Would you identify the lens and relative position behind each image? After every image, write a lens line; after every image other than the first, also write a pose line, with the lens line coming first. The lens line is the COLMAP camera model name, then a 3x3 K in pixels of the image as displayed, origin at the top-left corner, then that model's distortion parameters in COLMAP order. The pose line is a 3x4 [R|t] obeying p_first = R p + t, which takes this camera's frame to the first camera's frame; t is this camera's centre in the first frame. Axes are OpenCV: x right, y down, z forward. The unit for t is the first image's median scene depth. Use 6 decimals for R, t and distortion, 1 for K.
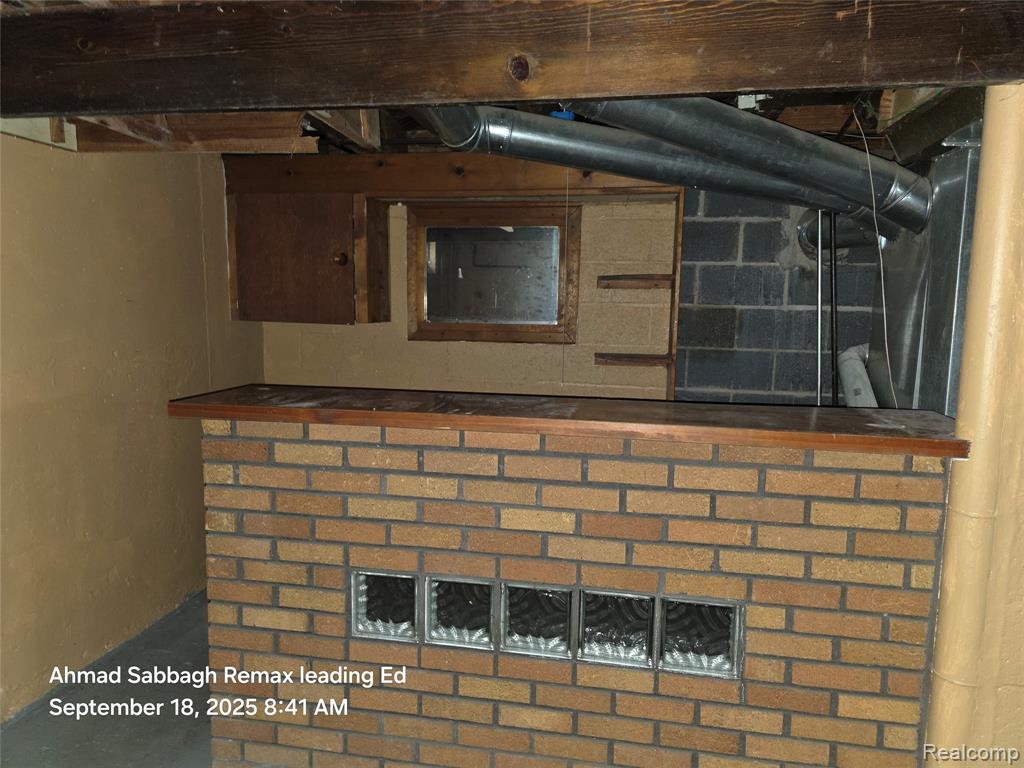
lens RADIAL K [[690.8, 0, 512.1], [0, 690.8, 382.5], [0, 0, 1]] dist [0.002882, 0.000205]
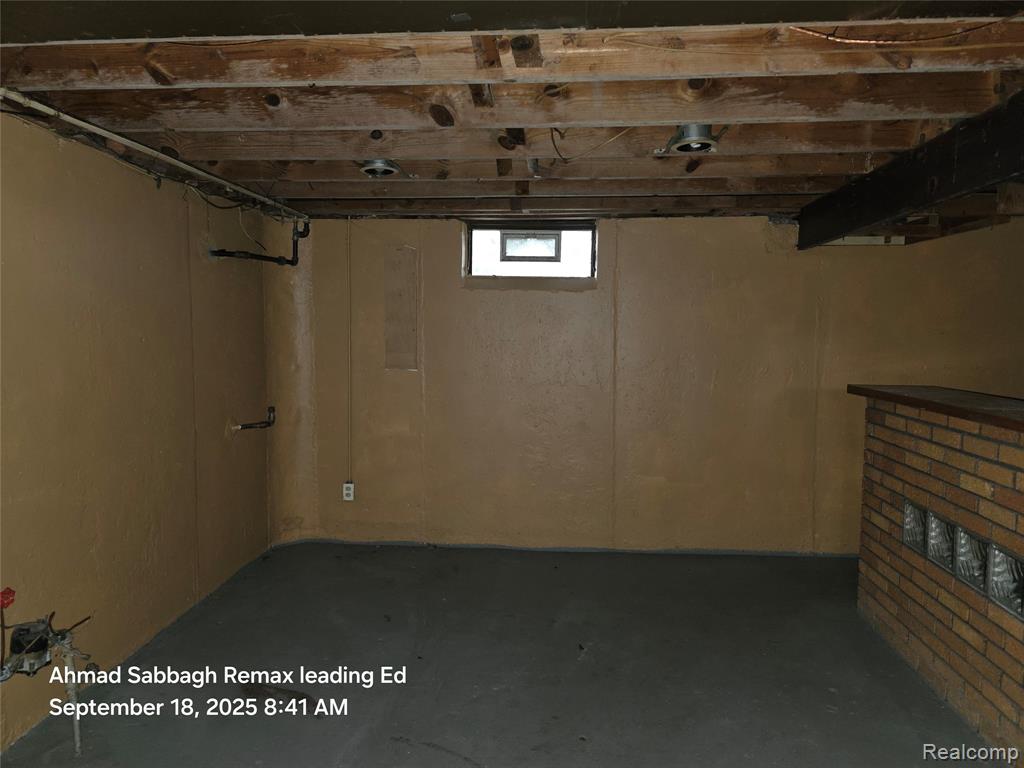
lens RADIAL K [[690.8, 0, 512.1], [0, 690.8, 383.4], [0, 0, 1]] dist [0.002882, 0.000205]
pose [[0.090655, 0.070585, -0.993378, 1.278034], [-0.138850, 0.988638, 0.057577, 0.044010], [0.986155, 0.132711, 0.099426, -0.084794]]
